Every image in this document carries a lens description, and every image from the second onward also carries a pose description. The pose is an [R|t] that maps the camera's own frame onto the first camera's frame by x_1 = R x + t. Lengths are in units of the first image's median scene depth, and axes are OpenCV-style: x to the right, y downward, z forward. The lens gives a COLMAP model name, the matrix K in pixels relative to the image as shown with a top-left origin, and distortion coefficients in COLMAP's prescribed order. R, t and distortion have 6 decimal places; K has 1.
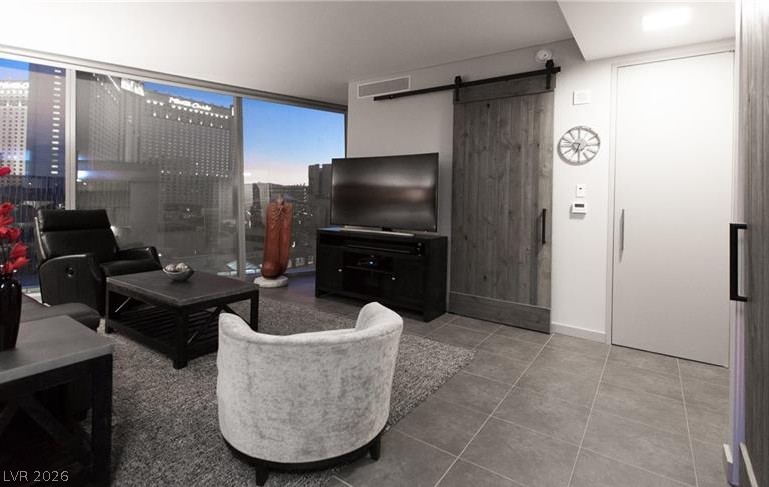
lens RADIAL K [[394.7, 0, 385.8], [0, 394.7, 194.5], [0, 0, 1]] dist [0.004265, 0.001272]
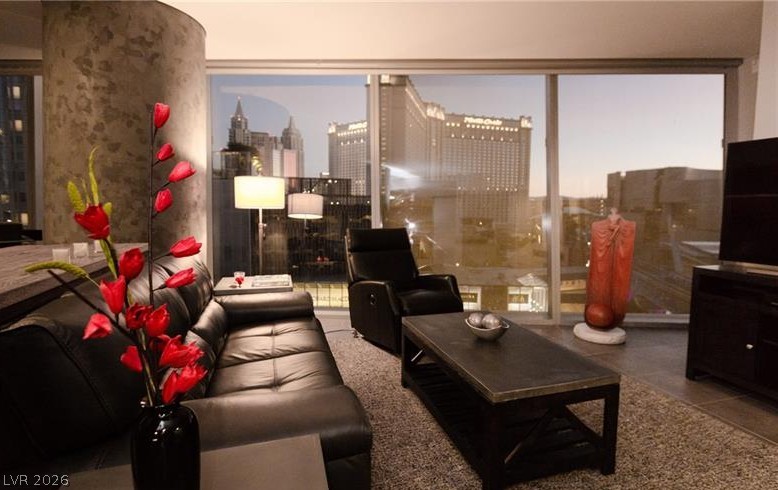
lens RADIAL K [[399.1, 0, 398.1], [0, 399.1, 233.2], [0, 0, 1]] dist [0.000566, 0.000753]
pose [[0.786528, 0.025393, -0.617033, -0.135463], [0.013456, 0.998212, 0.058233, -0.002634], [0.617408, -0.054105, 0.784780, 0.229520]]
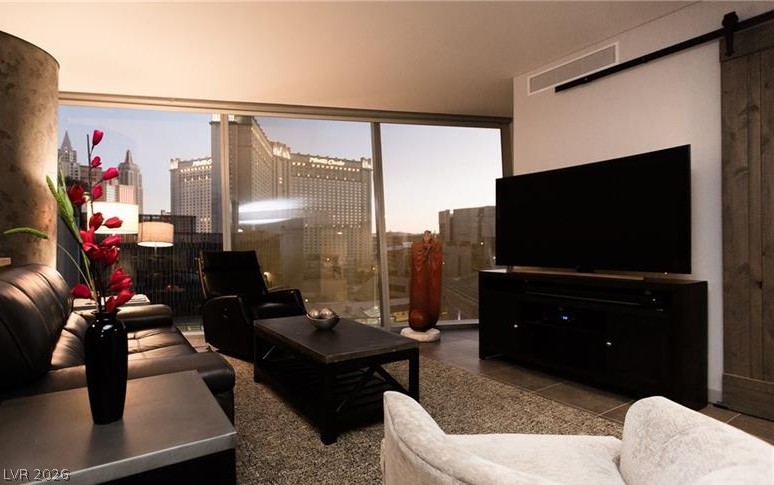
lens RADIAL K [[399.5, 0, 334.7], [0, 399.5, 243.0], [0, 0, 1]] dist [0.001850, 0.000509]
pose [[0.901980, -0.031428, -0.430634, -0.079309], [0.031106, 0.999486, -0.007792, 0.026300], [0.430657, -0.006368, 0.902493, 0.149070]]
